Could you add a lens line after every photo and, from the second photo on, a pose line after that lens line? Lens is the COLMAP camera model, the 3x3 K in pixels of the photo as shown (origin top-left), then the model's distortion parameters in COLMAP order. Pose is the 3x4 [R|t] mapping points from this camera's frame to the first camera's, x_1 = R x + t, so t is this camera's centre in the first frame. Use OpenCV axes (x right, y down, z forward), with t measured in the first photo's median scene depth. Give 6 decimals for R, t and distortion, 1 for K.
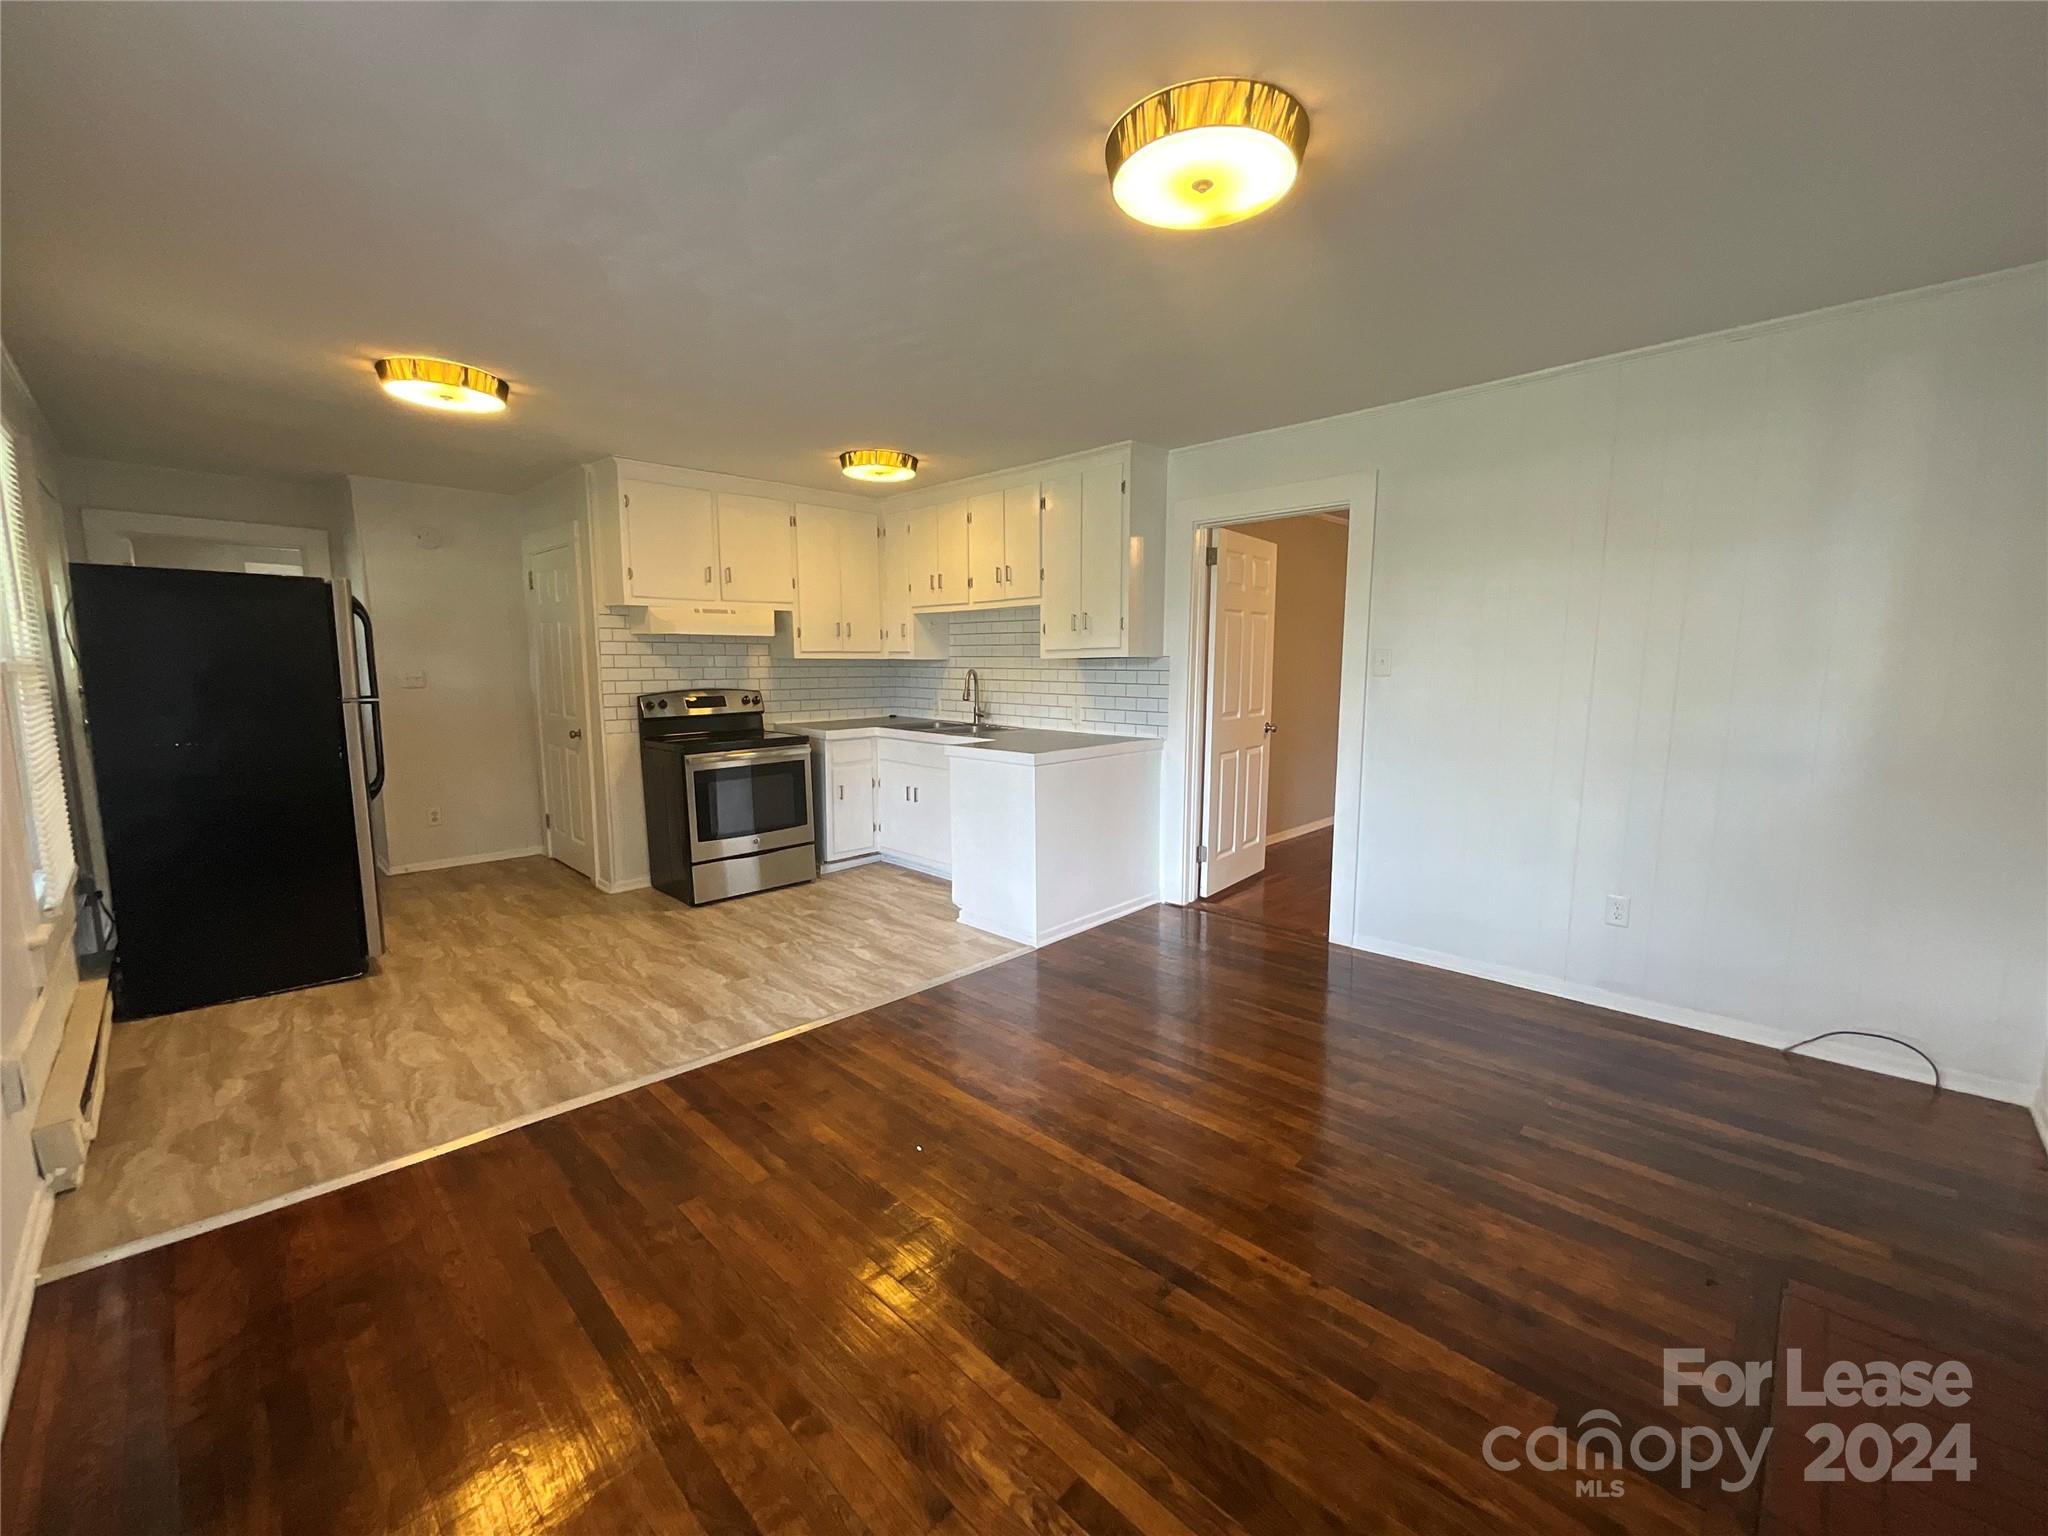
lens RADIAL K [[827.3, 0, 1026.3], [0, 827.3, 766.0], [0, 0, 1]] dist [-0.002466, 0.000311]
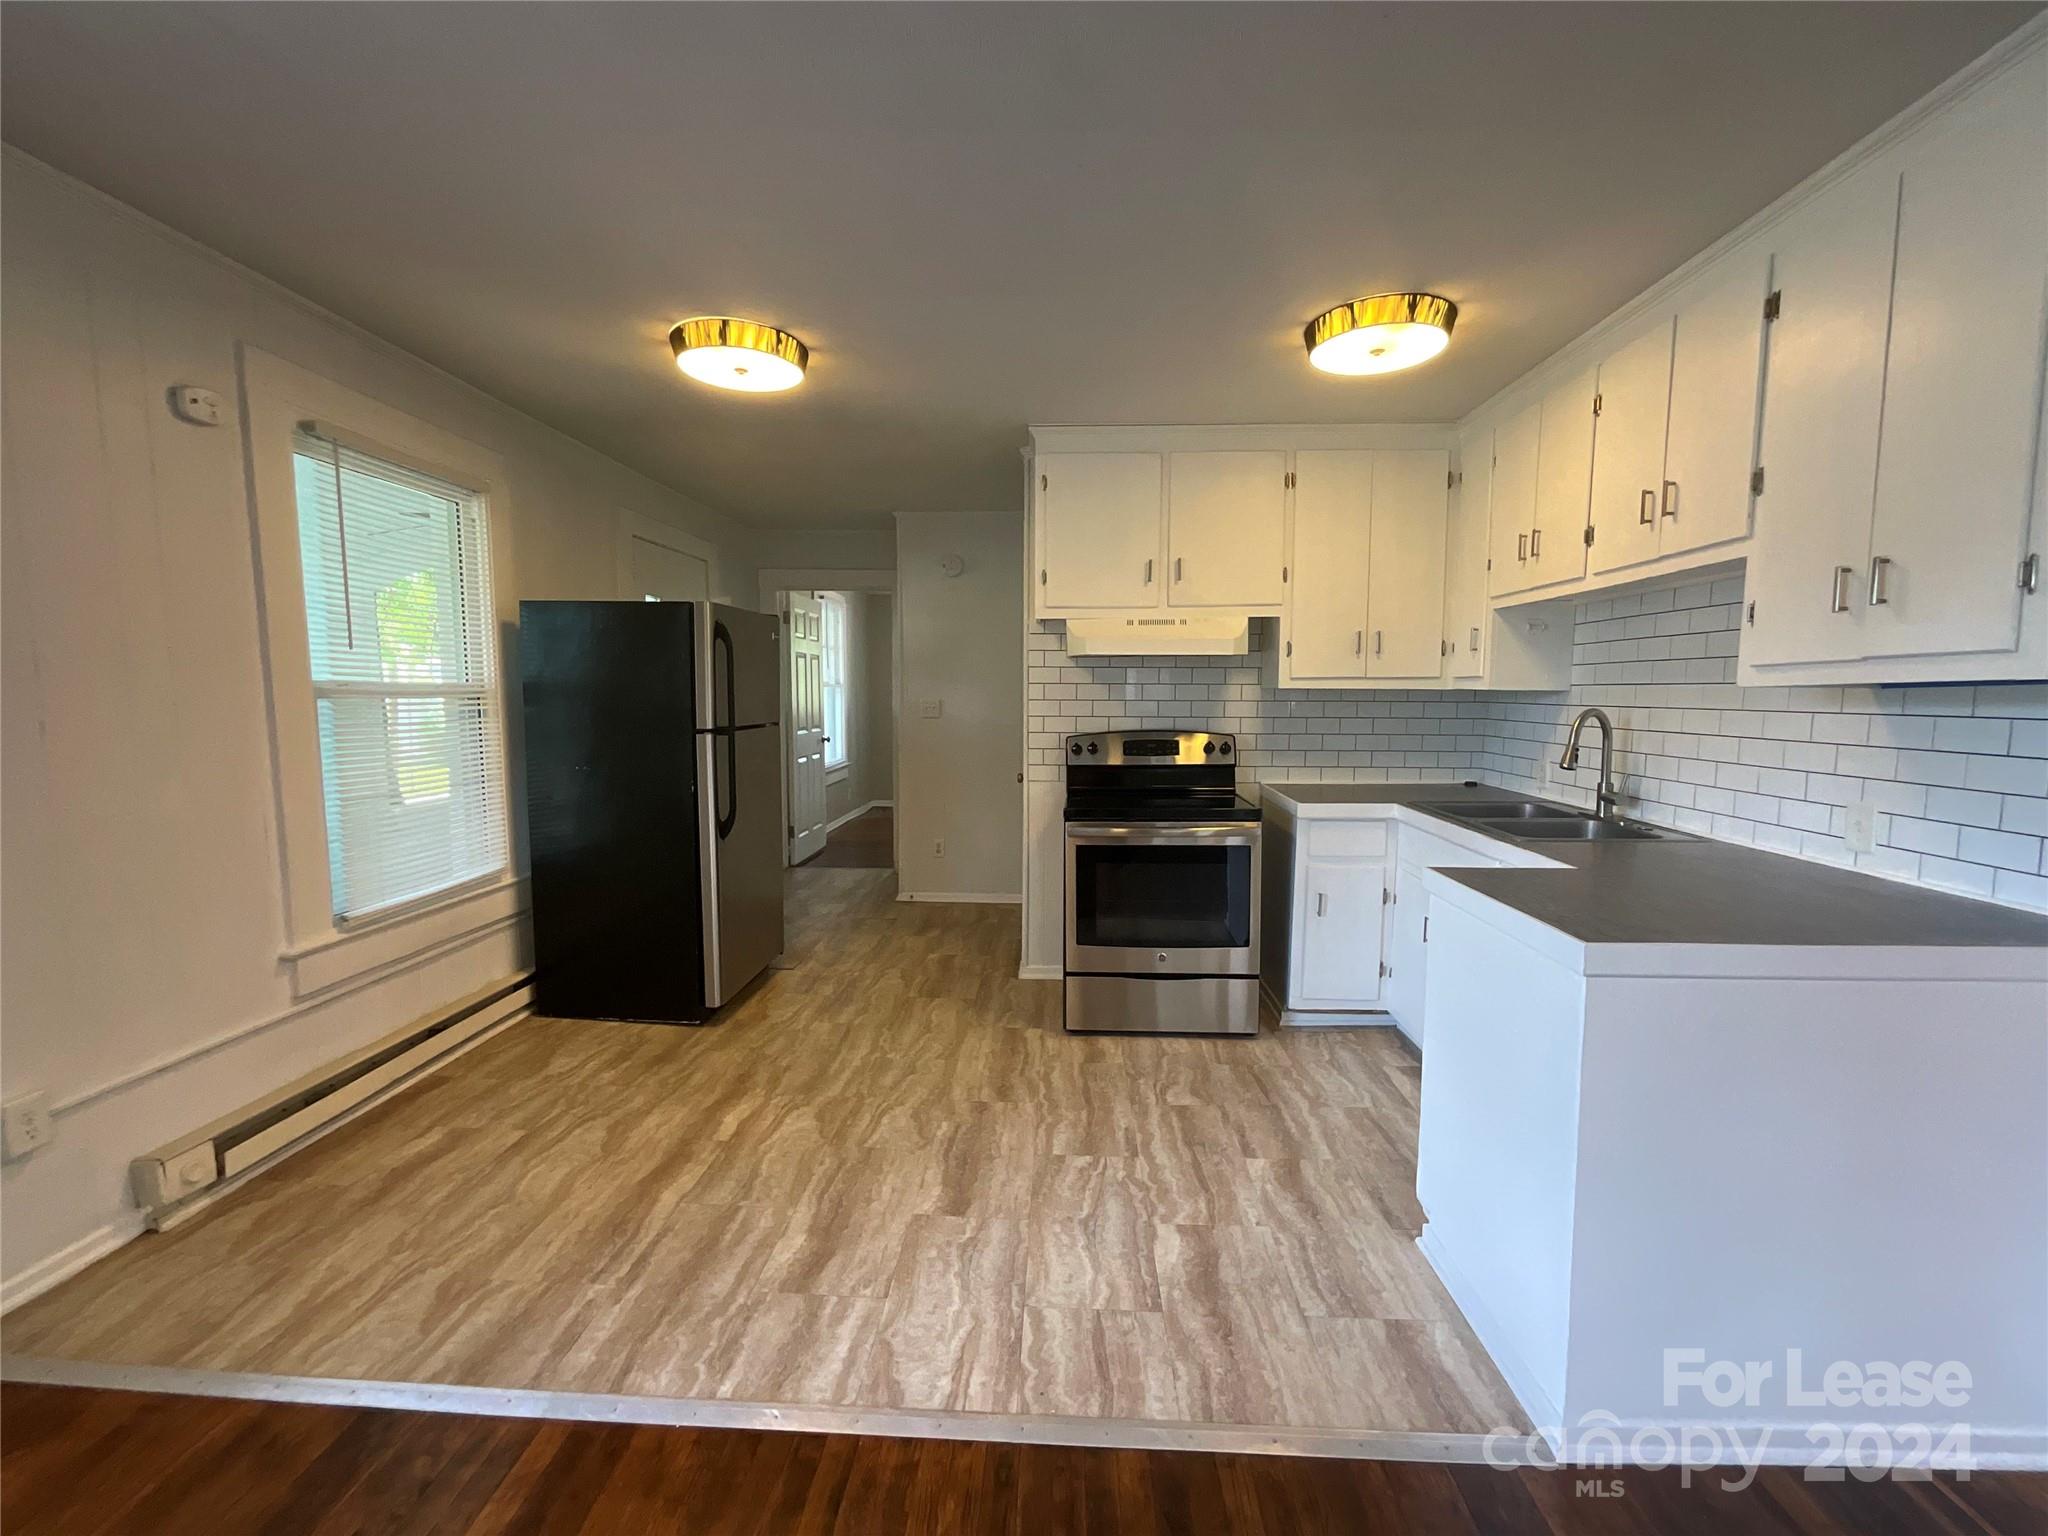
lens RADIAL K [[827.3, 0, 1031.9], [0, 827.3, 769.6], [0, 0, 1]] dist [-0.002466, 0.000311]
pose [[0.672763, 0.070221, -0.736518, 0.091007], [-0.097748, 0.995195, 0.005597, -0.057815], [0.733372, 0.068228, 0.676395, 0.480137]]
